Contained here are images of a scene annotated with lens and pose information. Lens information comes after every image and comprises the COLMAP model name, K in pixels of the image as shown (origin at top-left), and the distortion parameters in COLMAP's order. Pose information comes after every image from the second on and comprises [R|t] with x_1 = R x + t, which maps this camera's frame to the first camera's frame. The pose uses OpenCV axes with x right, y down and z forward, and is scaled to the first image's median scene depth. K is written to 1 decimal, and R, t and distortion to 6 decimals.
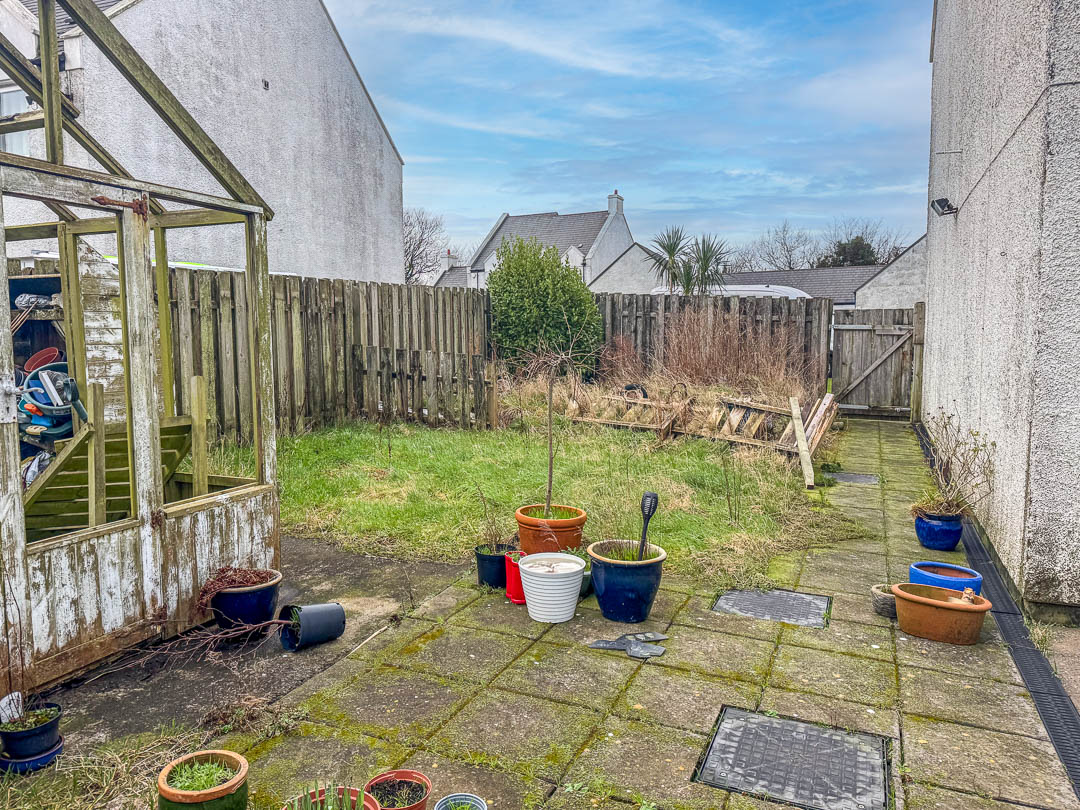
lens RADIAL K [[743.7, 0, 538.7], [0, 743.7, 405.9], [0, 0, 1]] dist [0.003694, -0.007135]
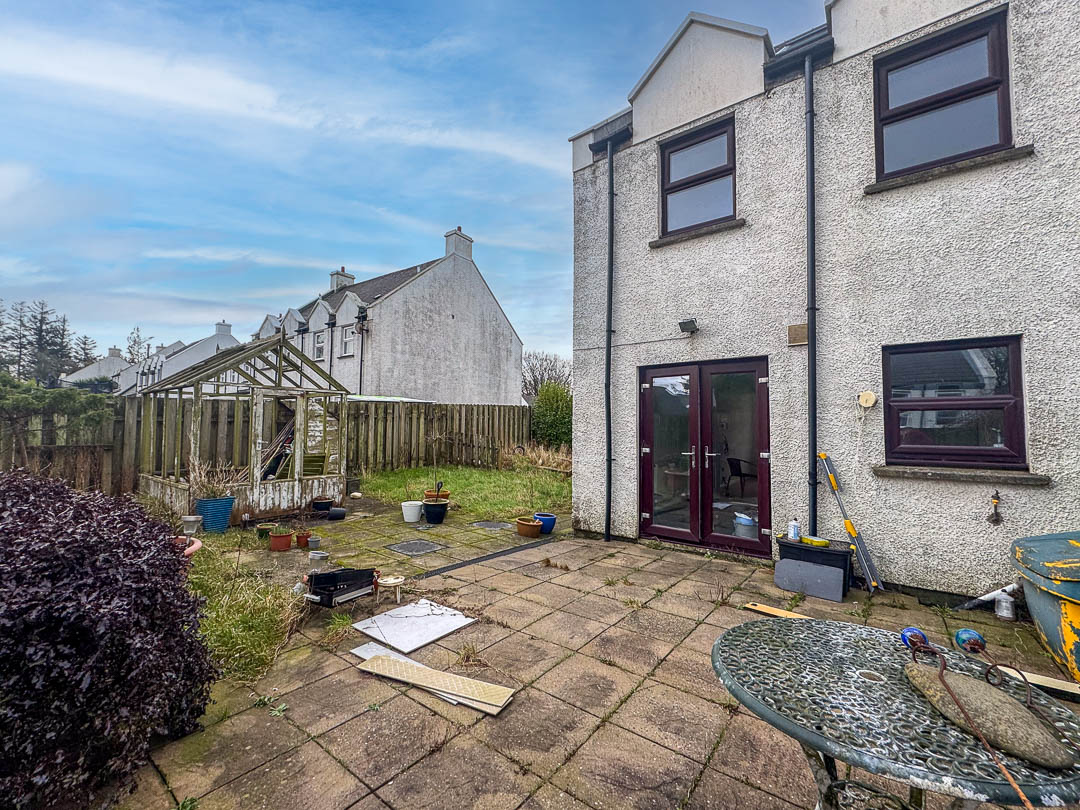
lens RADIAL K [[434.3, 0, 542.9], [0, 434.3, 403.3], [0, 0, 1]] dist [-0.000599, -0.000020]
pose [[0.965633, -0.004581, -0.259870, 0.517203], [-0.033495, 0.989314, -0.141900, 0.019805], [0.257743, 0.145728, 0.955161, -0.335289]]
